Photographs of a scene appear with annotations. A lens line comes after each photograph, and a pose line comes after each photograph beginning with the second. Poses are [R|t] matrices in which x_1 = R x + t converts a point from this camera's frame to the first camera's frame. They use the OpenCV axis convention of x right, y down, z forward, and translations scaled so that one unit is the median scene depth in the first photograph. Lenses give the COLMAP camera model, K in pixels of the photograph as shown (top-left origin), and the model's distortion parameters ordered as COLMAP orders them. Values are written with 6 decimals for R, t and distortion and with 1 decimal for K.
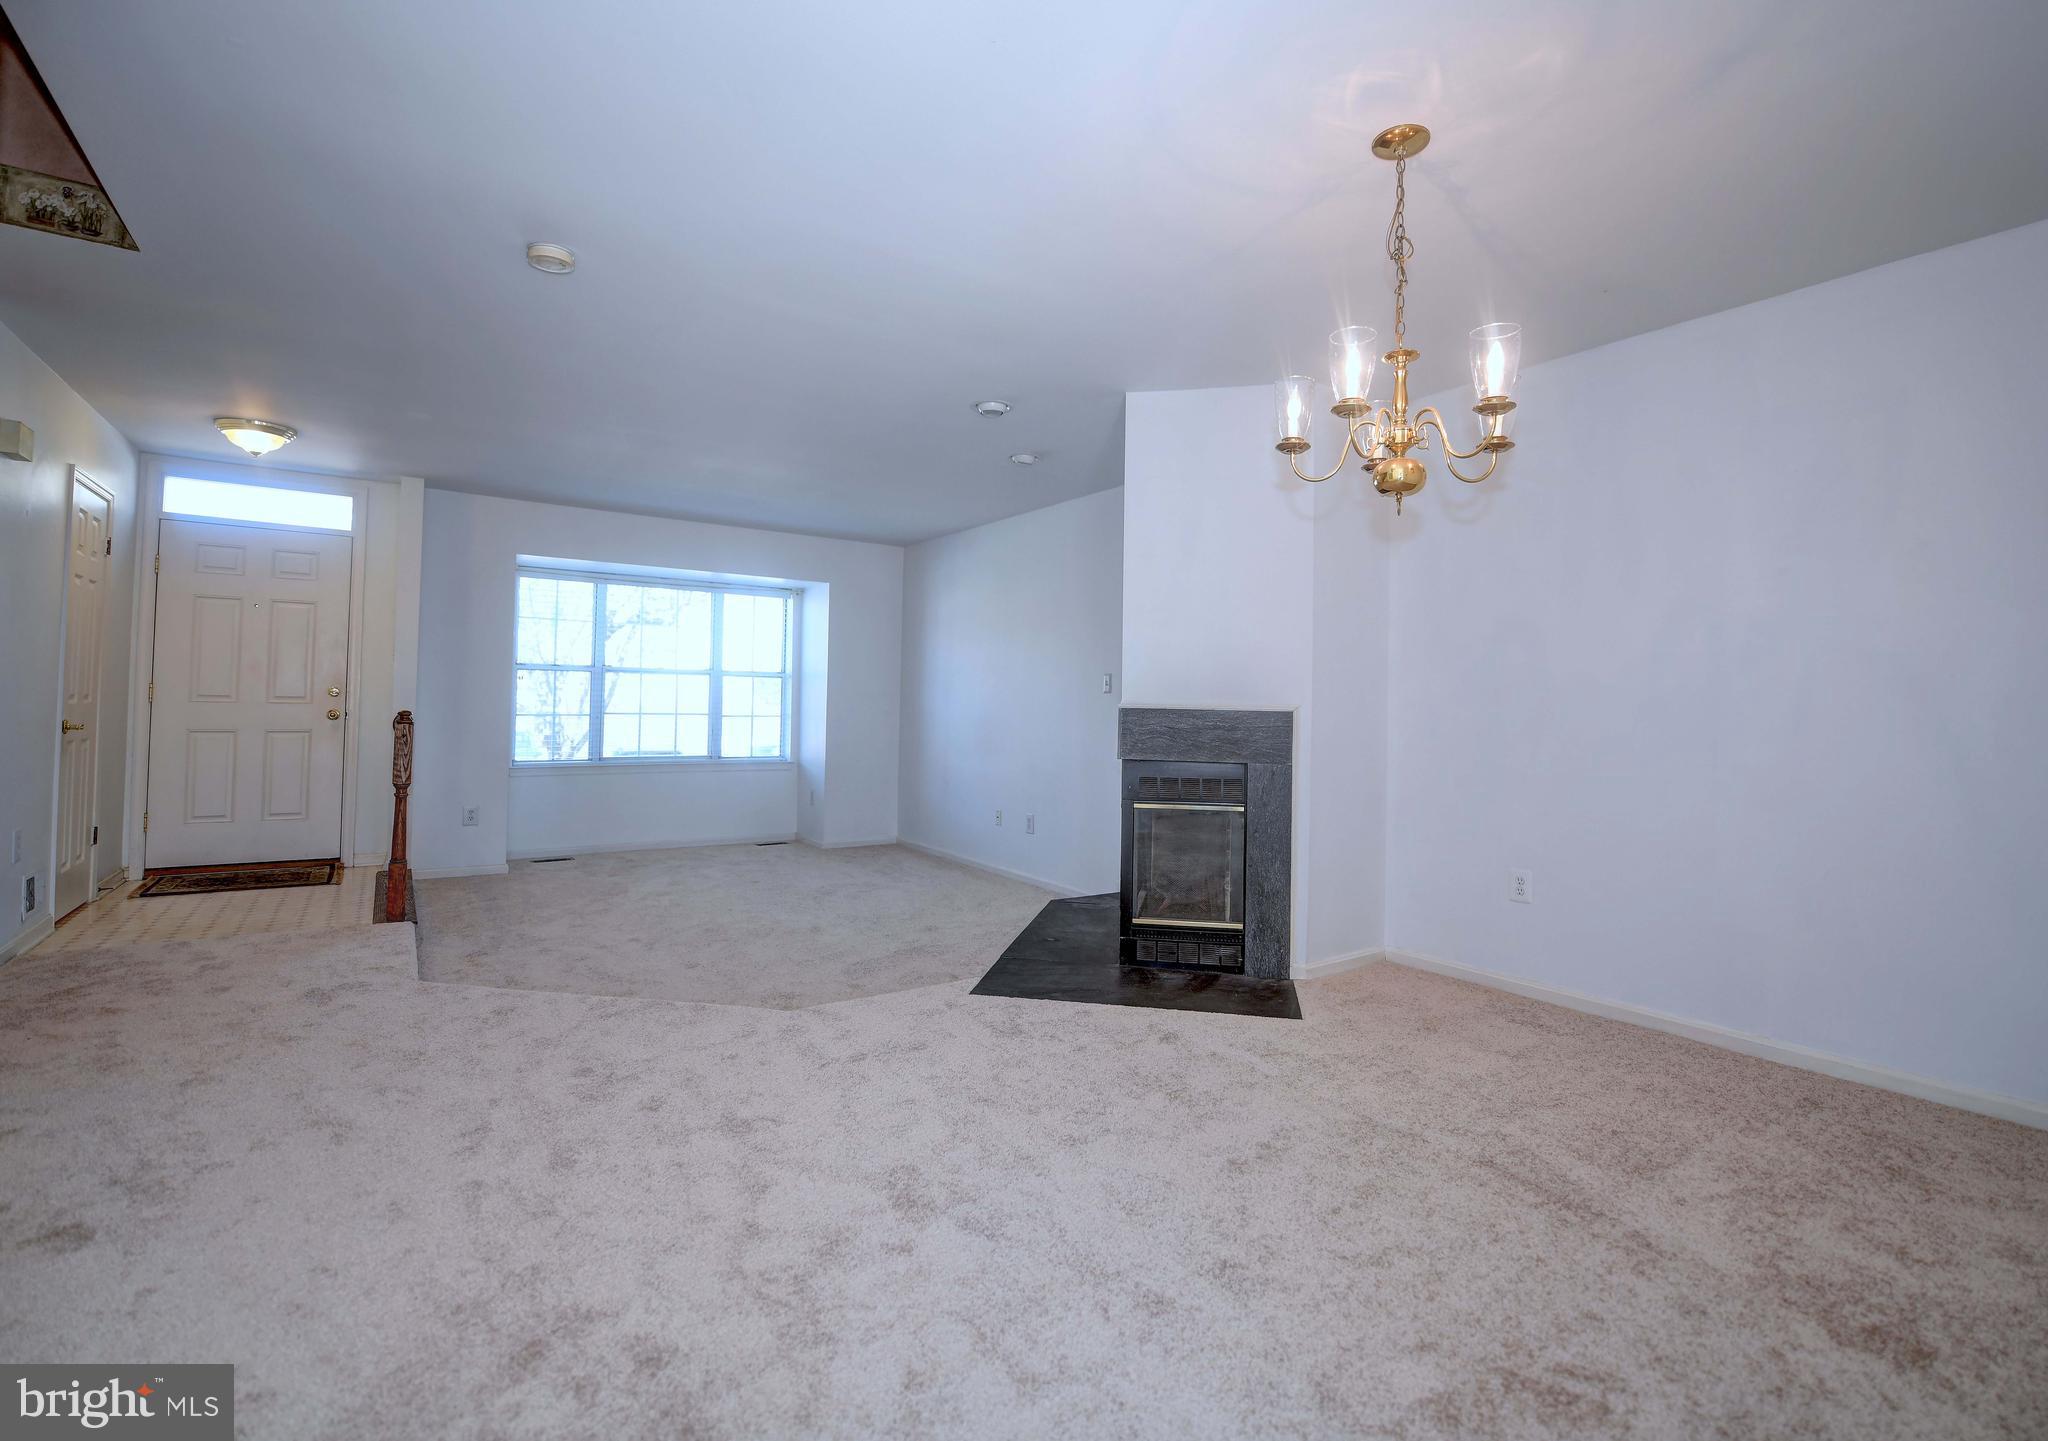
lens RADIAL K [[939.9, 0, 1048.7], [0, 939.9, 686.9], [0, 0, 1]] dist [-0.021358, -0.002049]
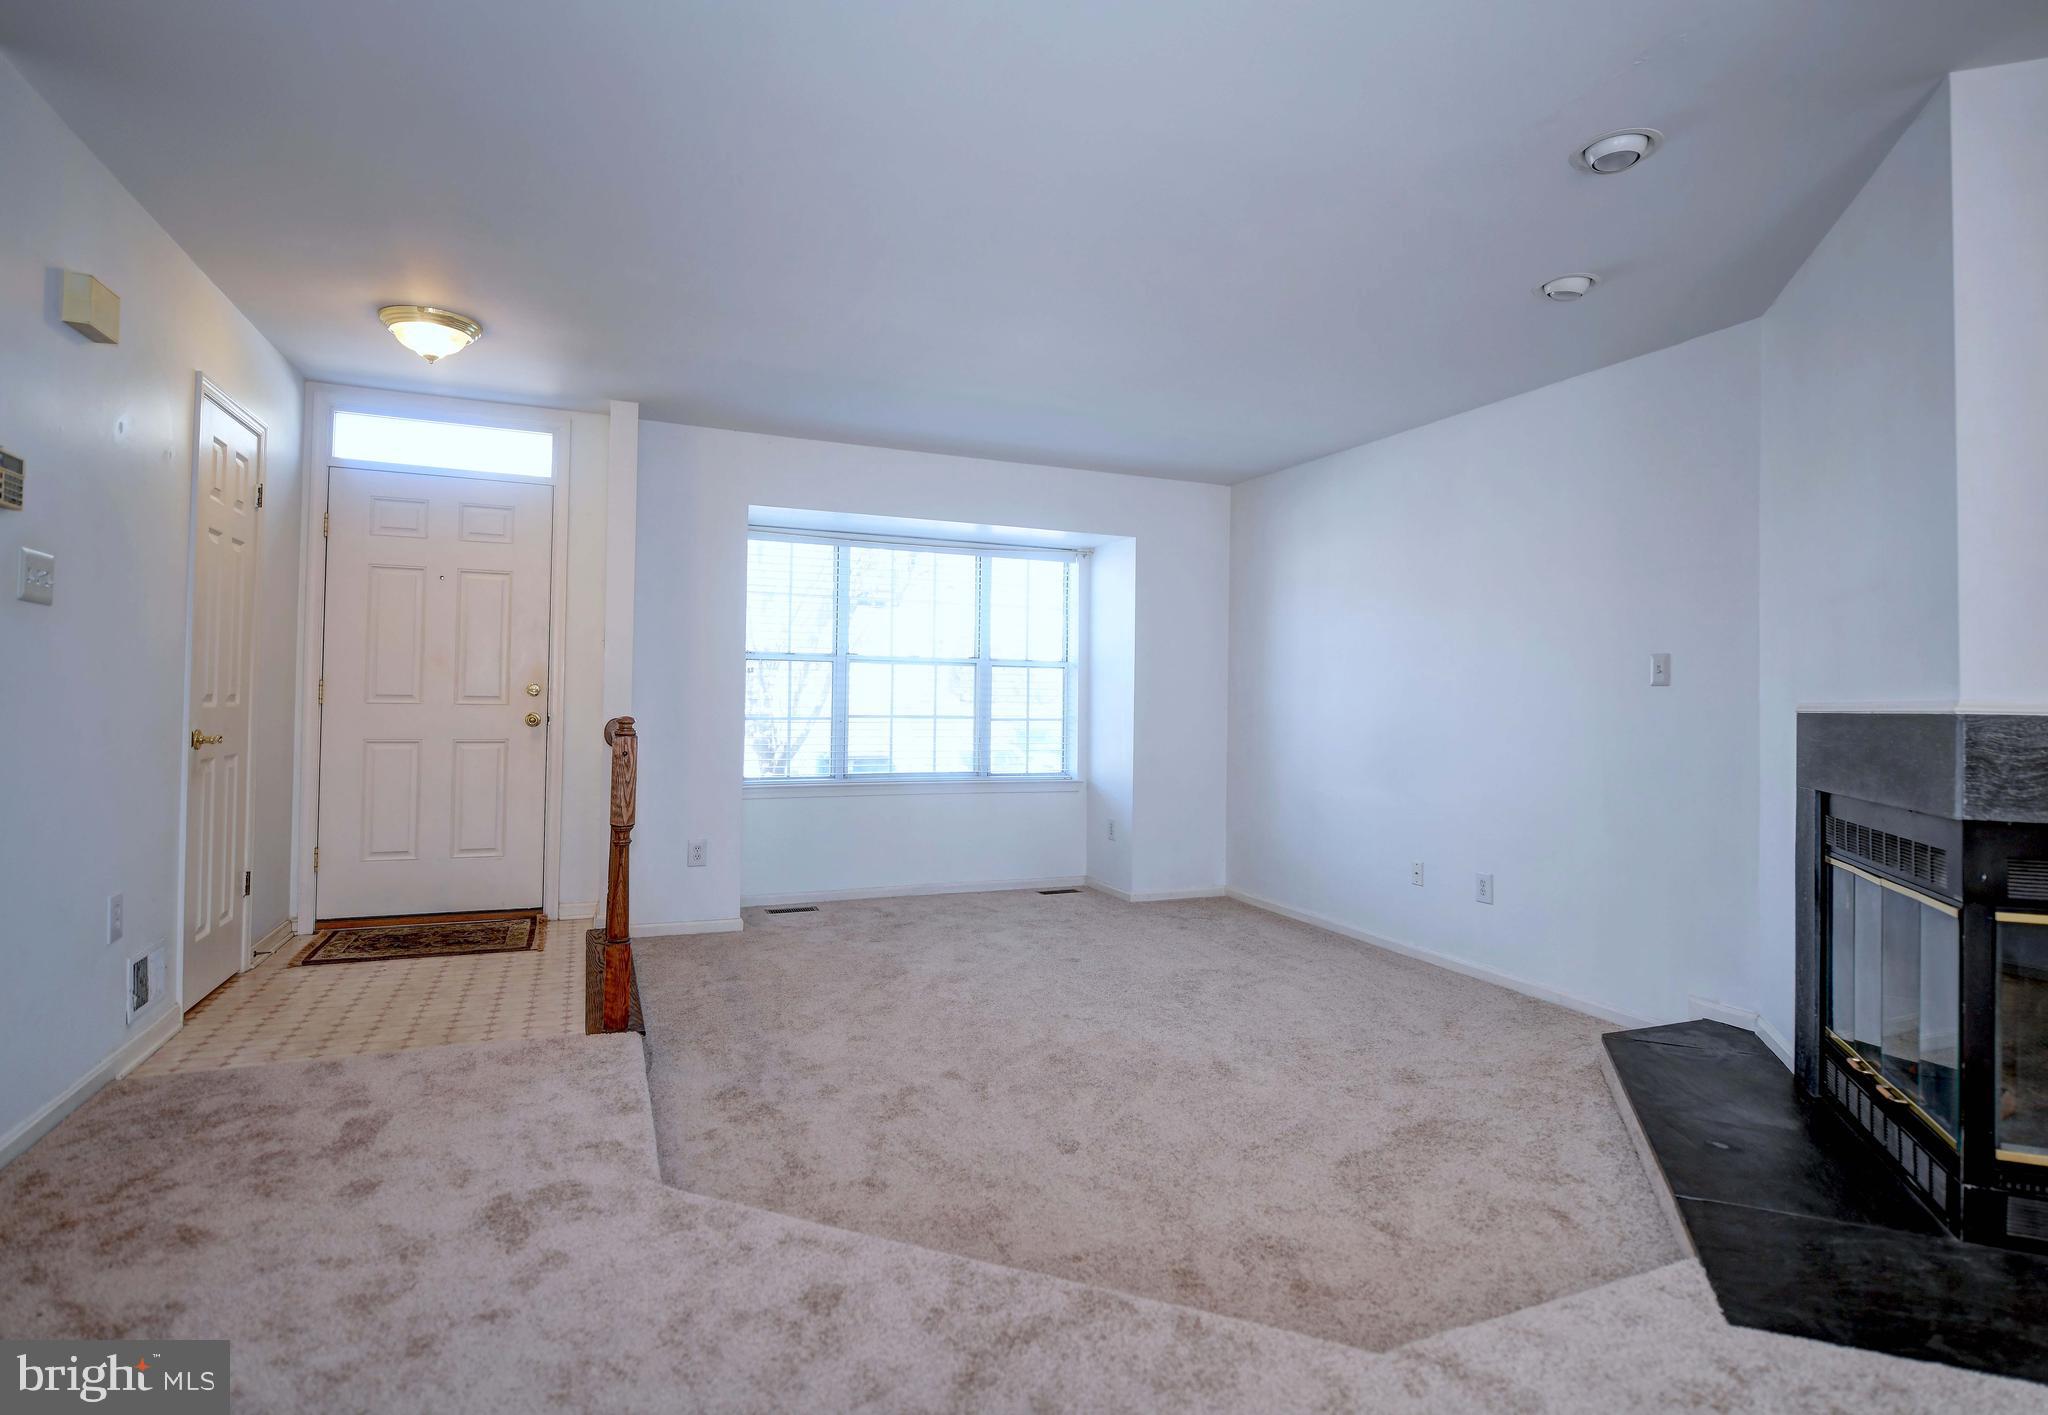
lens RADIAL K [[1053.3, 0, 1019.4], [0, 1053.3, 689.5], [0, 0, 1]] dist [-0.016172, -0.000158]
pose [[0.974511, -0.005218, -0.224277, -0.207260], [0.006747, 0.999959, 0.006052, 0.002744], [0.224236, -0.007411, 0.974507, 0.274006]]
